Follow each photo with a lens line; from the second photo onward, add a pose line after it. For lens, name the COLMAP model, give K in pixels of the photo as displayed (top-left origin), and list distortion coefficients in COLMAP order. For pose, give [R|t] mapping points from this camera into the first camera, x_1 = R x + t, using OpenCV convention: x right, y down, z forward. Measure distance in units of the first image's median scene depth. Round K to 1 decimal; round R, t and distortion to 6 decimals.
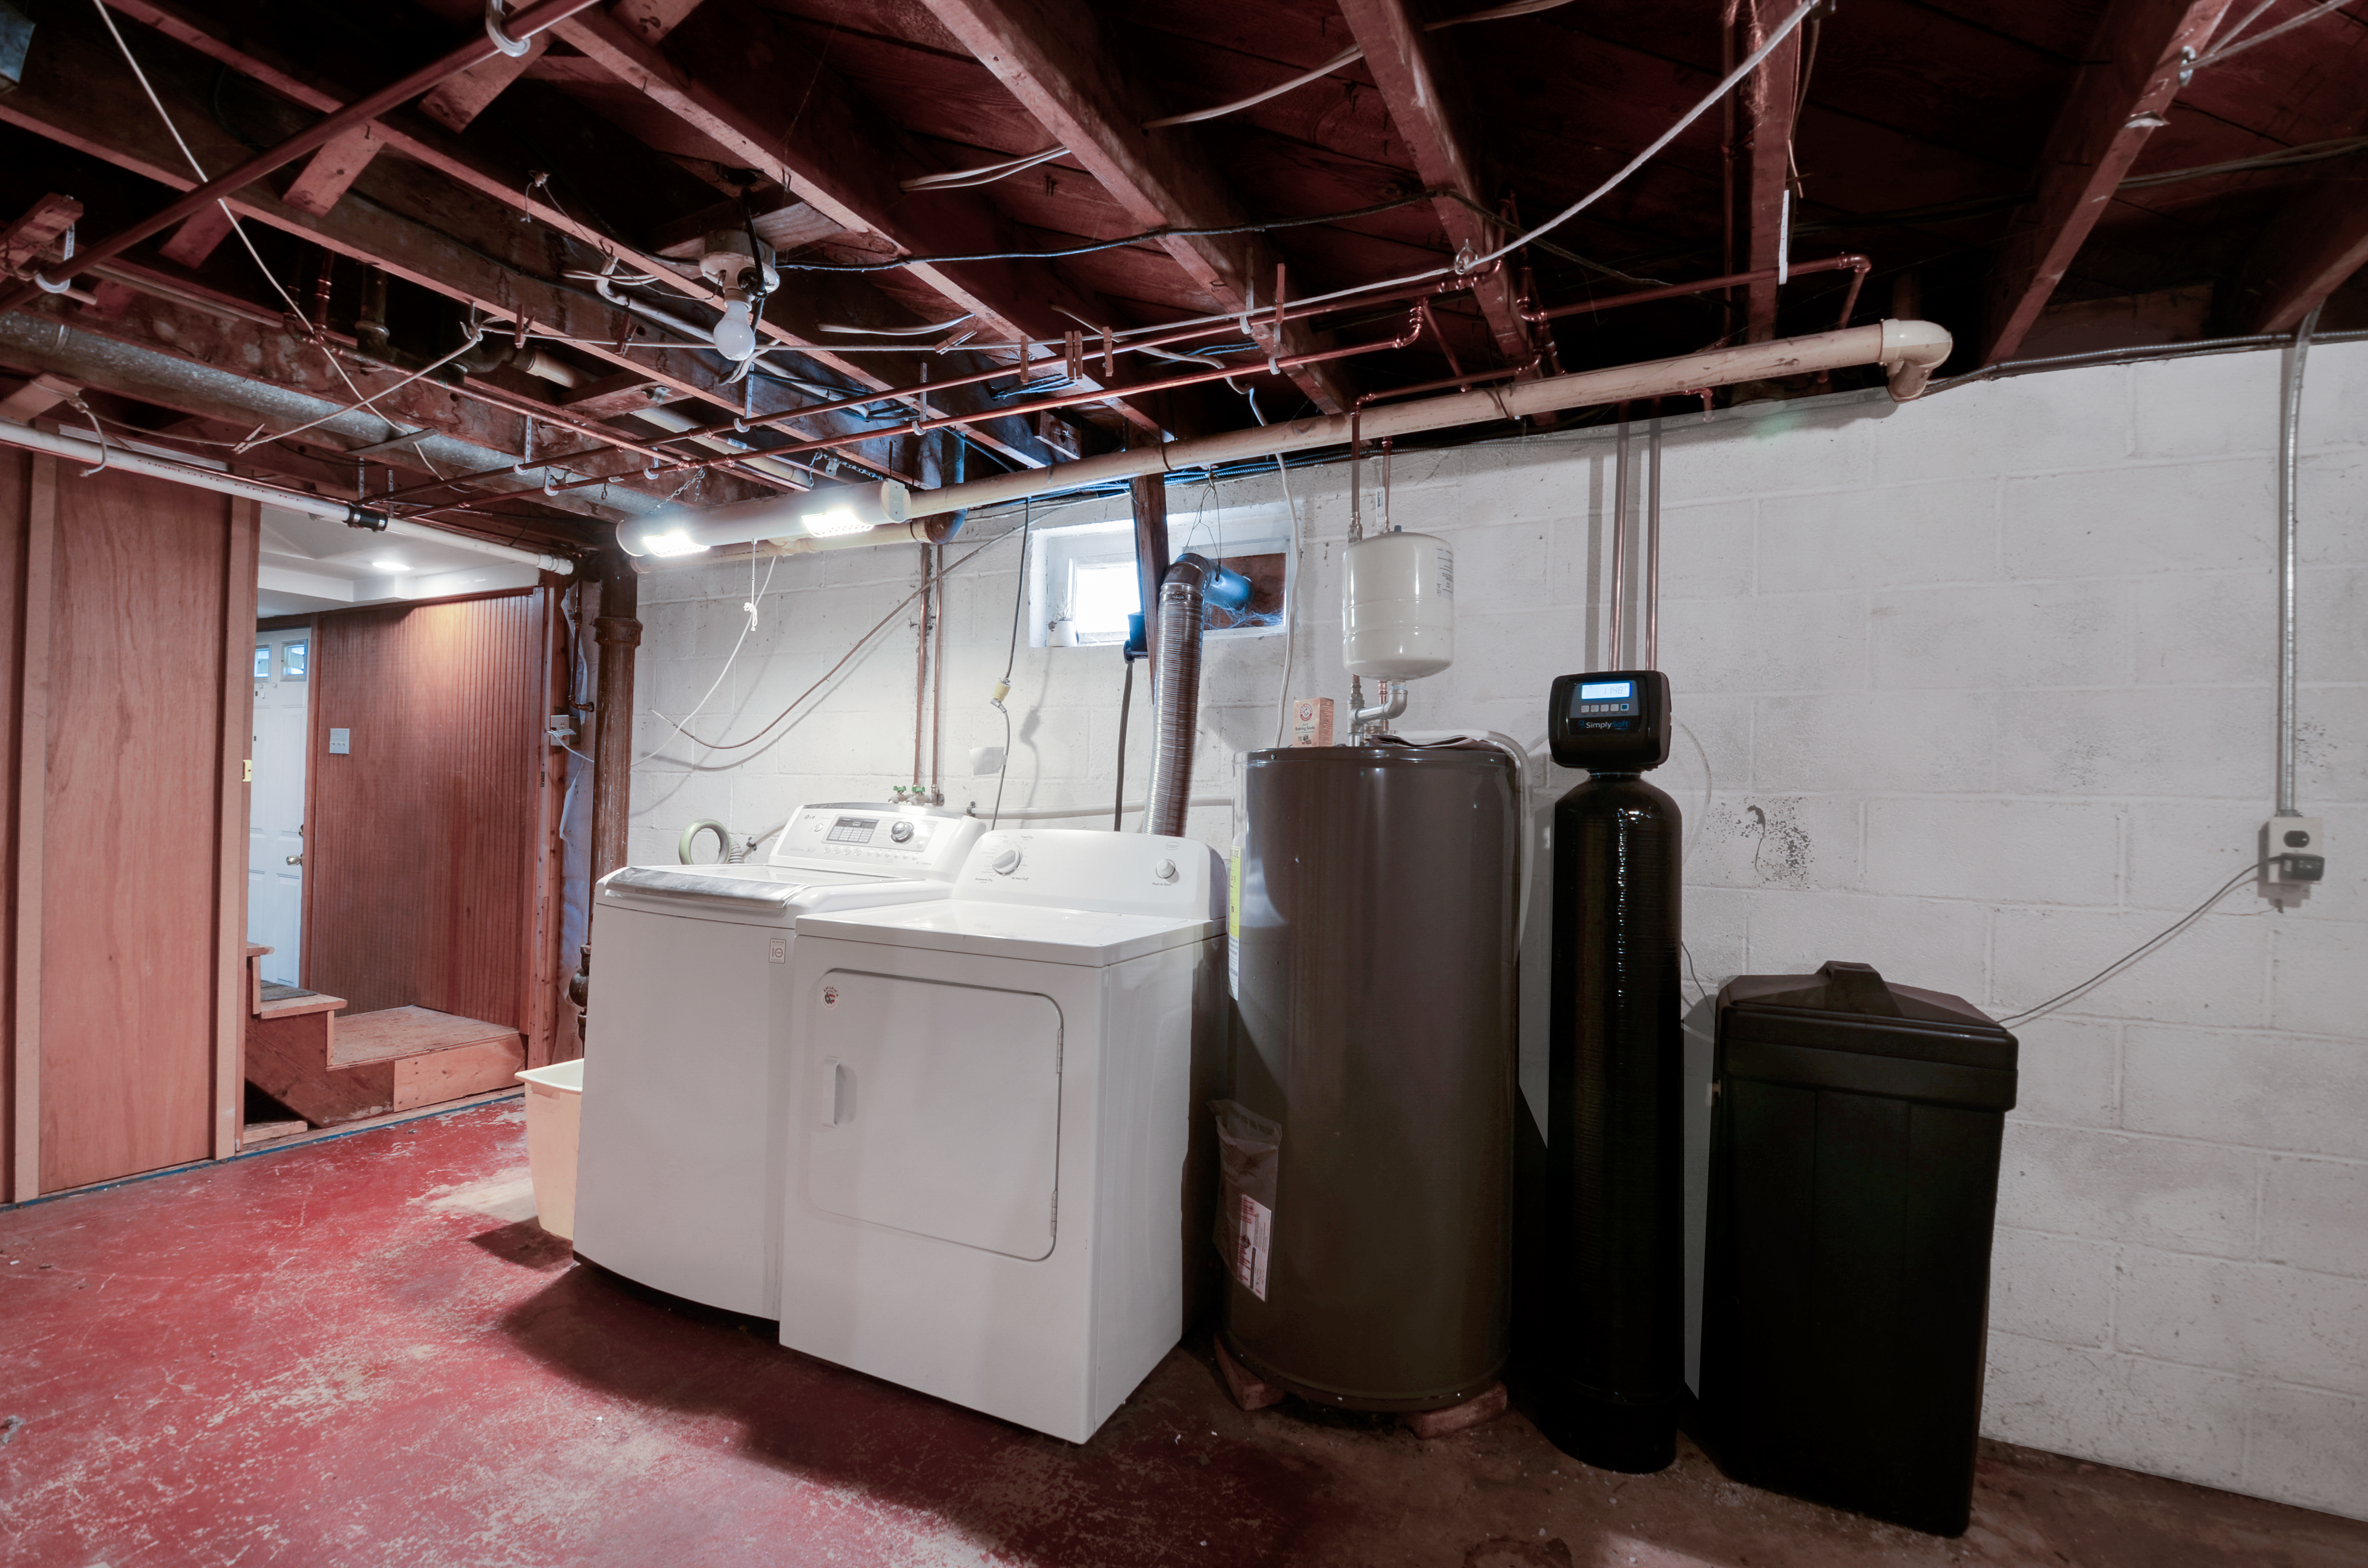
lens RADIAL K [[1028.8, 0, 1193.7], [0, 1028.8, 782.0], [0, 0, 1]] dist [-0.021908, -0.002411]
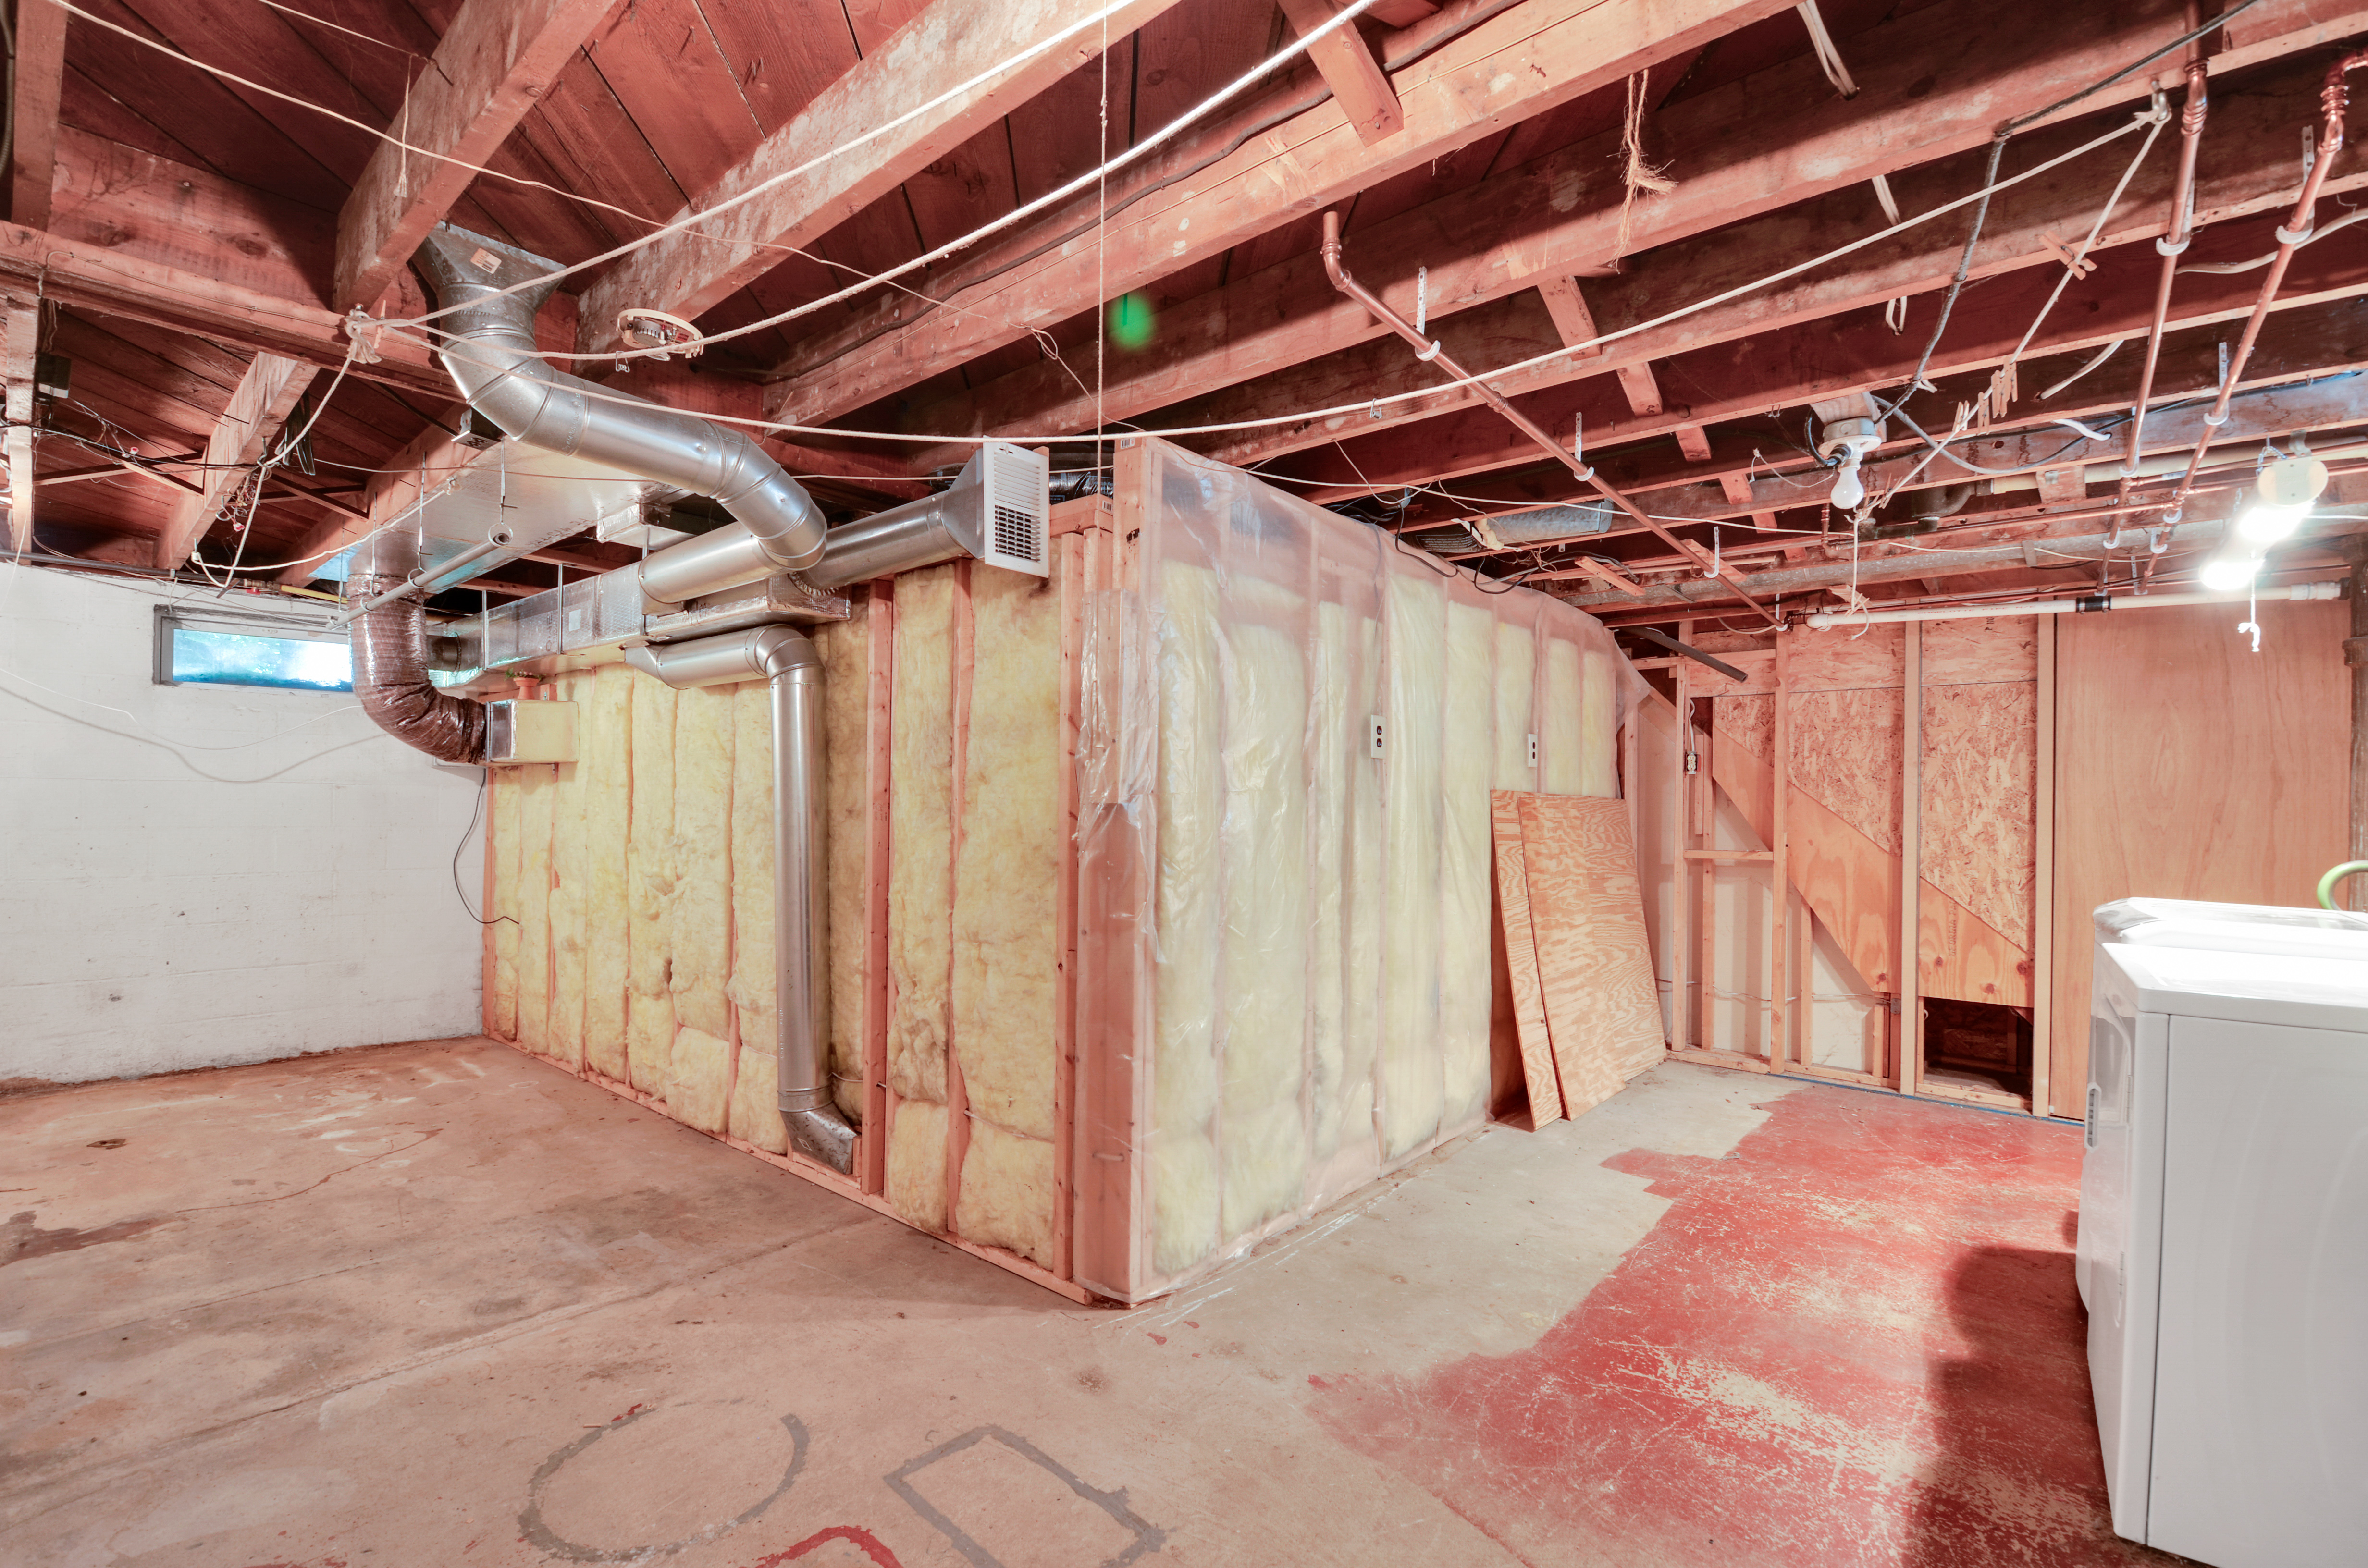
lens RADIAL K [[1028.8, 0, 1186.5], [0, 1028.8, 799.6], [0, 0, 1]] dist [-0.021908, -0.002411]
pose [[-0.241015, -0.036864, -0.969821, 0.863327], [-0.000488, 0.999283, -0.037863, 0.023131], [0.970521, -0.008653, -0.240860, 0.363014]]
